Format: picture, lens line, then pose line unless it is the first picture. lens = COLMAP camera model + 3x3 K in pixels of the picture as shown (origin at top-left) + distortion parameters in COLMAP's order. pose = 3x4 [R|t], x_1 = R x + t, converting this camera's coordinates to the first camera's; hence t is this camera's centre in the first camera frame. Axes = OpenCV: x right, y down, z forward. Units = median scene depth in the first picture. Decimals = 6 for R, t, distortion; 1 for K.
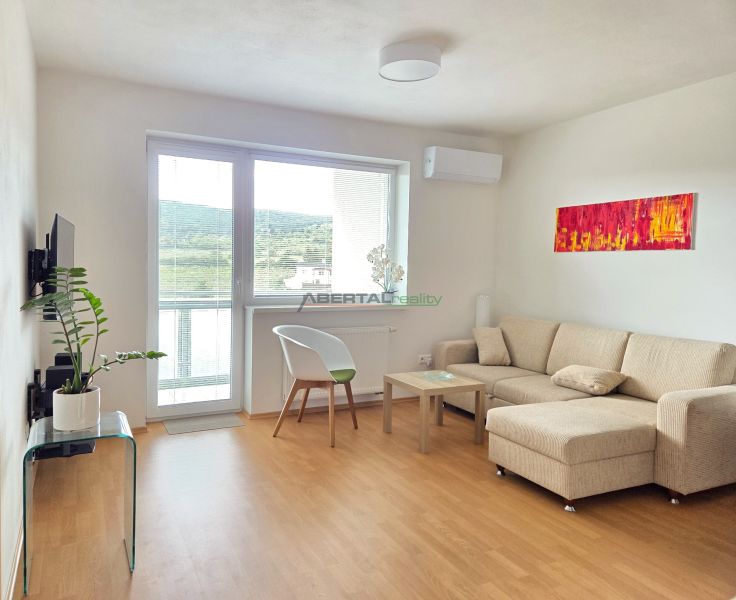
lens RADIAL K [[617.9, 0, 367.8], [0, 617.9, 300.7], [0, 0, 1]] dist [0.015531, 0.001103]
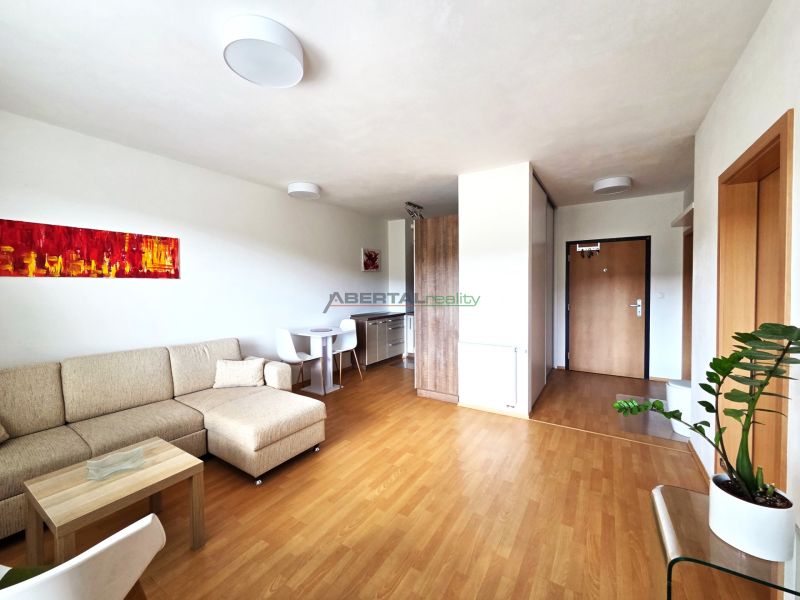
lens RADIAL K [[325.7, 0, 393.1], [0, 325.7, 295.2], [0, 0, 1]] dist [0.003970, 0.000060]
pose [[-0.522182, -0.040261, 0.851883, -0.339179], [0.040744, 0.996567, 0.072074, -0.074416], [-0.851860, 0.072345, -0.518749, 0.917327]]
